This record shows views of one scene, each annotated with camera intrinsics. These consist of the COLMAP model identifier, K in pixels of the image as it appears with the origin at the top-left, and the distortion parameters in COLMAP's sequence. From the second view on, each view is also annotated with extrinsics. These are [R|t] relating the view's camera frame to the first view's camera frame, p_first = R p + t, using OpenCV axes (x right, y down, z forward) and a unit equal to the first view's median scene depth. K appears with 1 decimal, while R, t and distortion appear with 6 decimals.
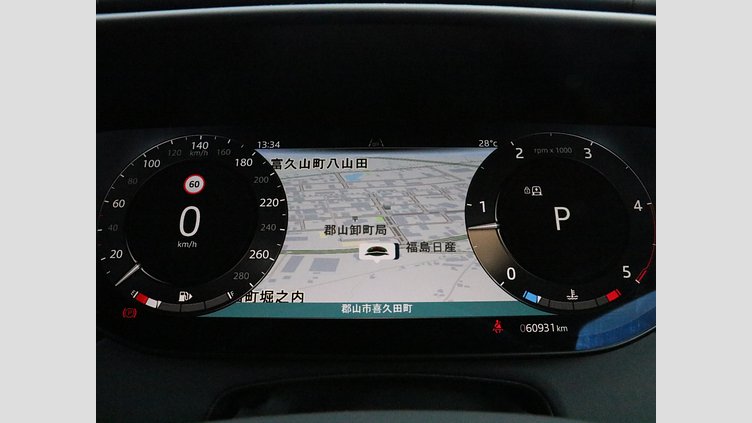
lens RADIAL K [[825.9, 0, 376.7], [0, 825.9, 212.1], [0, 0, 1]] dist [-0.009029, 0.000000]
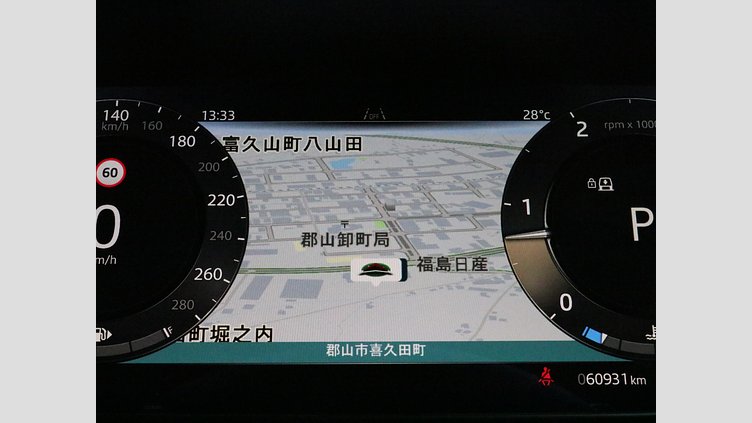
lens RADIAL K [[1311.8, 0, 373.4], [0, 1311.8, 212.1], [0, 0, 1]] dist [0.292488, 0.000000]
pose [[0.999997, 0.002304, 0.000693, -0.002689], [-0.002305, 0.999996, 0.001814, -0.003973], [-0.000689, -0.001816, 0.999998, -0.121125]]
